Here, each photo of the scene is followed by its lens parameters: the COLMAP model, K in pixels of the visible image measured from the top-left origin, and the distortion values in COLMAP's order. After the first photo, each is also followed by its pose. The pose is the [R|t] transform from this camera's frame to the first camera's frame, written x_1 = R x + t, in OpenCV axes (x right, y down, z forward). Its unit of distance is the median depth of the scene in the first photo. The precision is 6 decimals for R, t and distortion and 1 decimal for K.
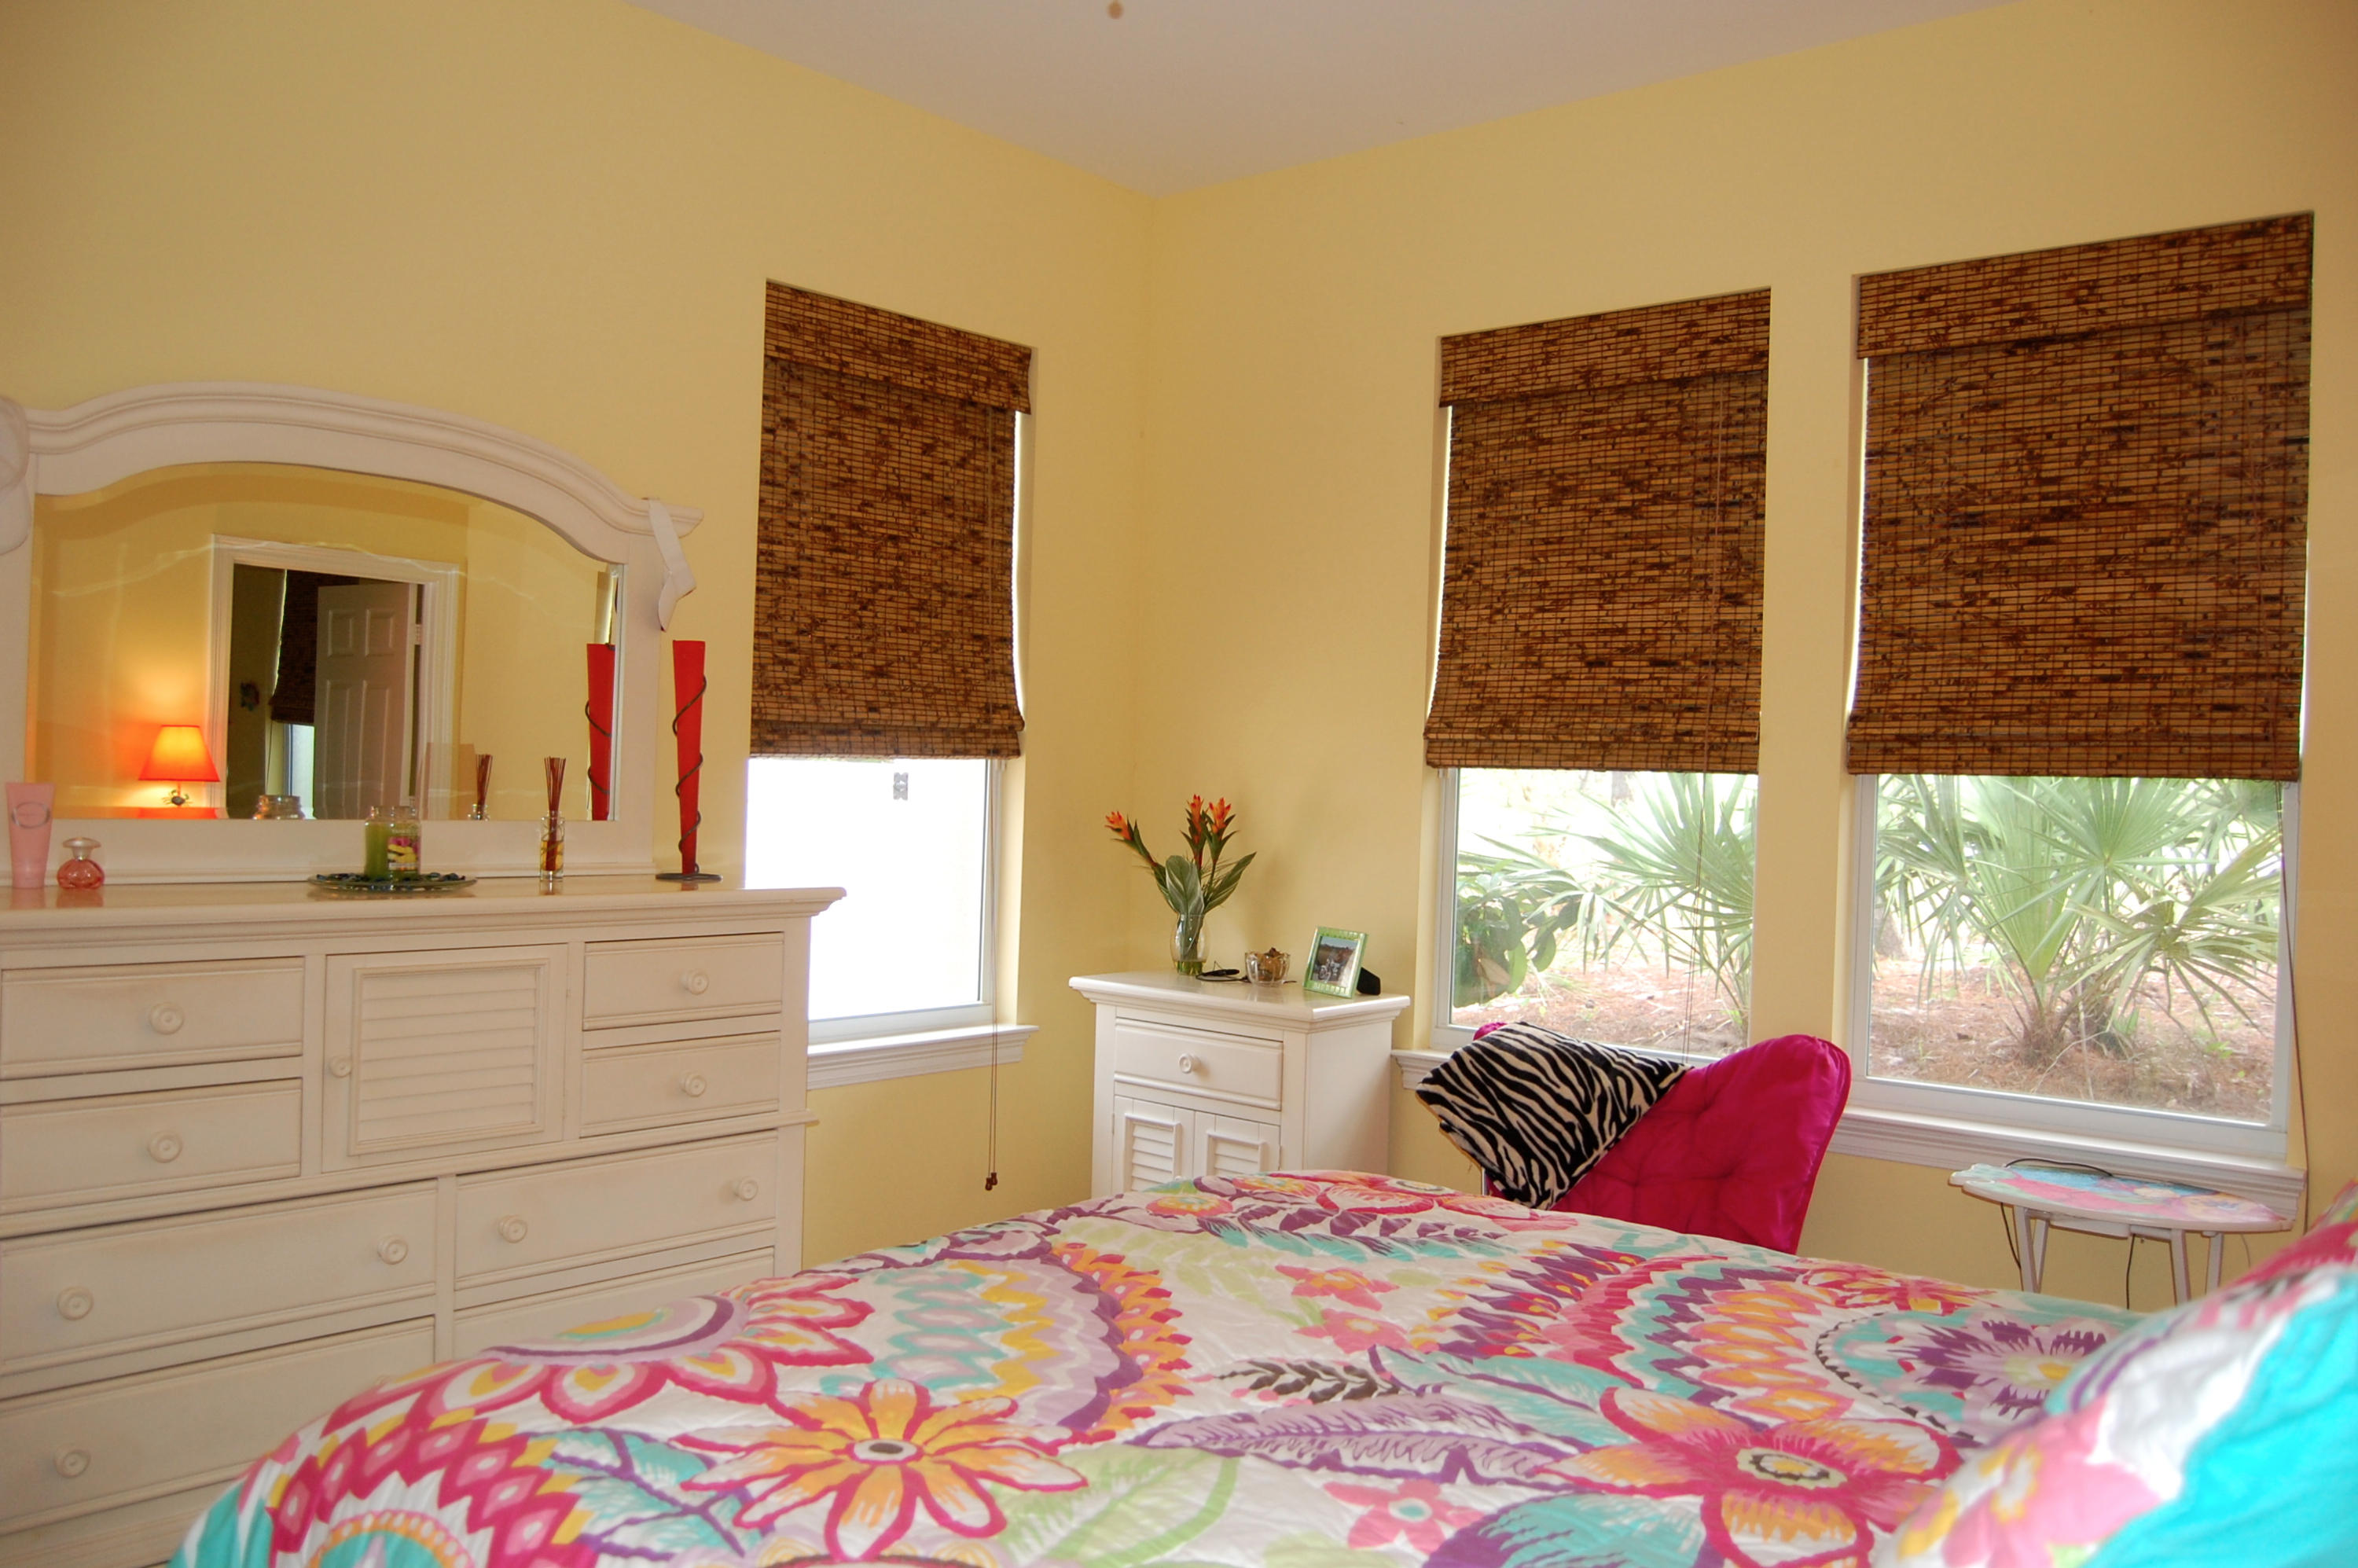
lens RADIAL K [[1846.4, 0, 1164.9], [0, 1846.4, 777.0], [0, 0, 1]] dist [-0.097004, 0.042120]
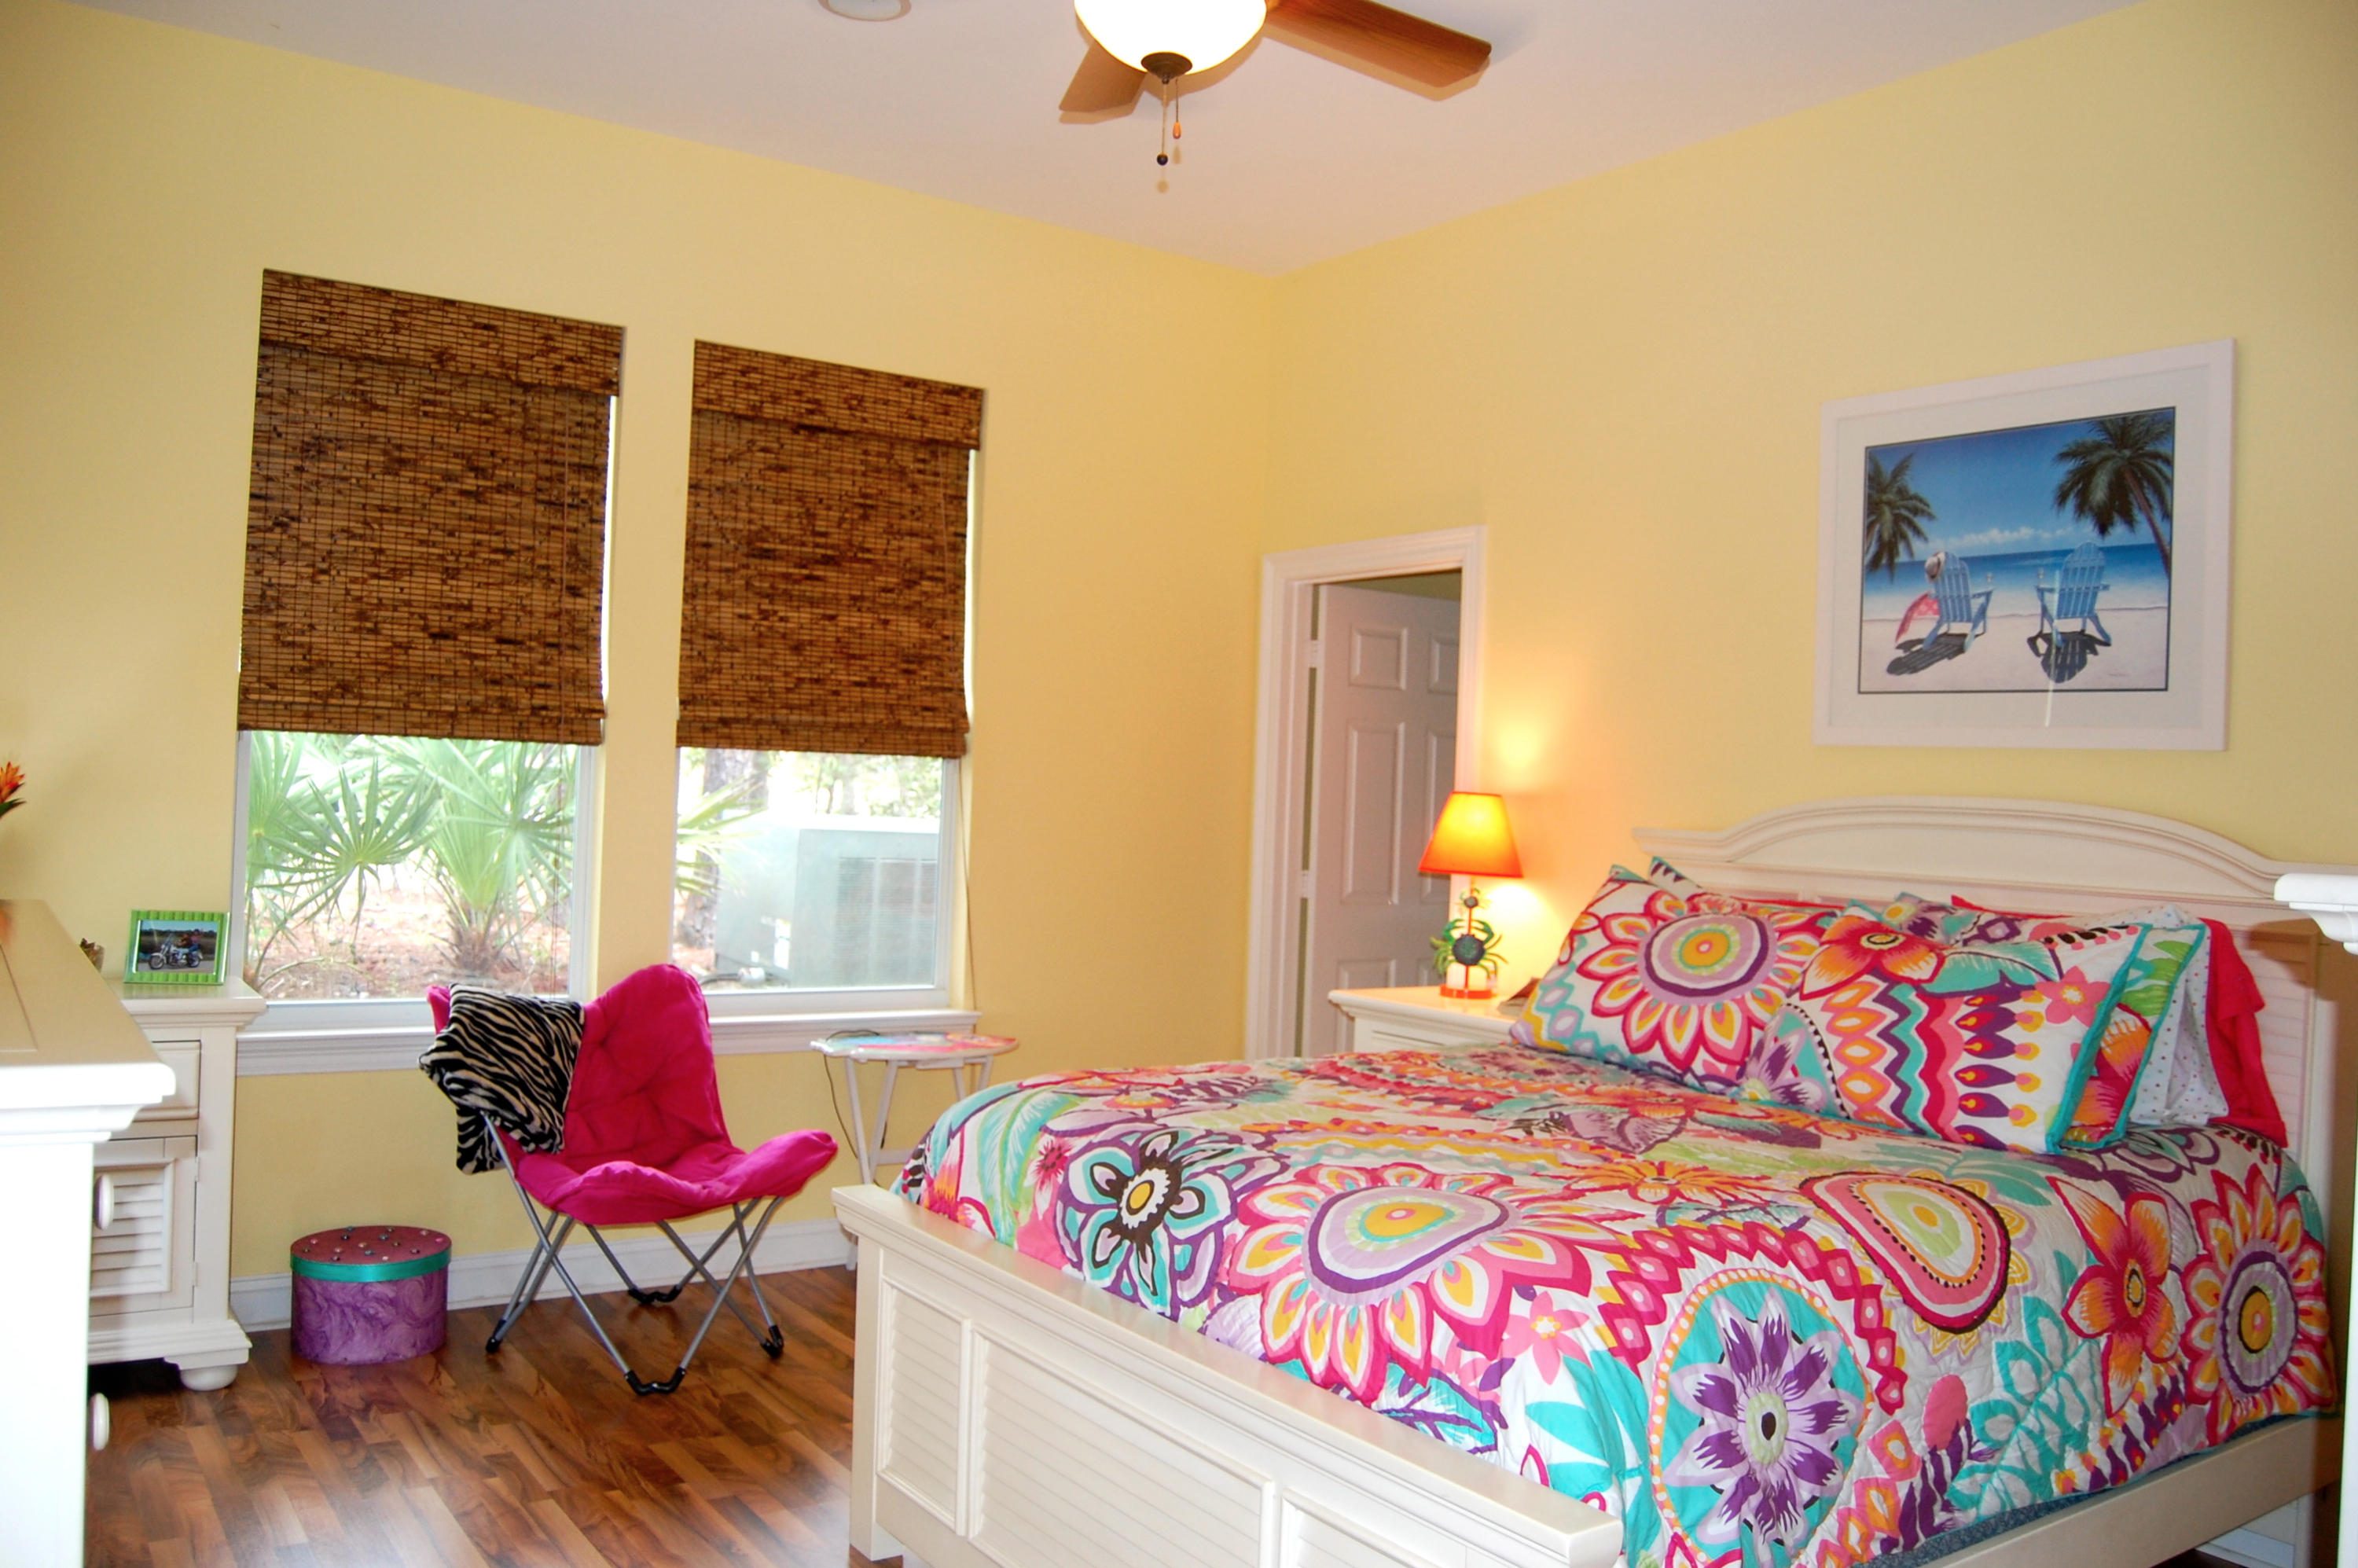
lens RADIAL K [[1846.4, 0, 1164.9], [0, 1846.4, 777.0], [0, 0, 1]] dist [-0.097004, 0.042120]
pose [[0.248733, -0.013973, 0.968471, -0.700530], [-0.033071, 0.999190, 0.022910, -0.019874], [-0.968007, -0.037727, 0.248069, 0.358930]]
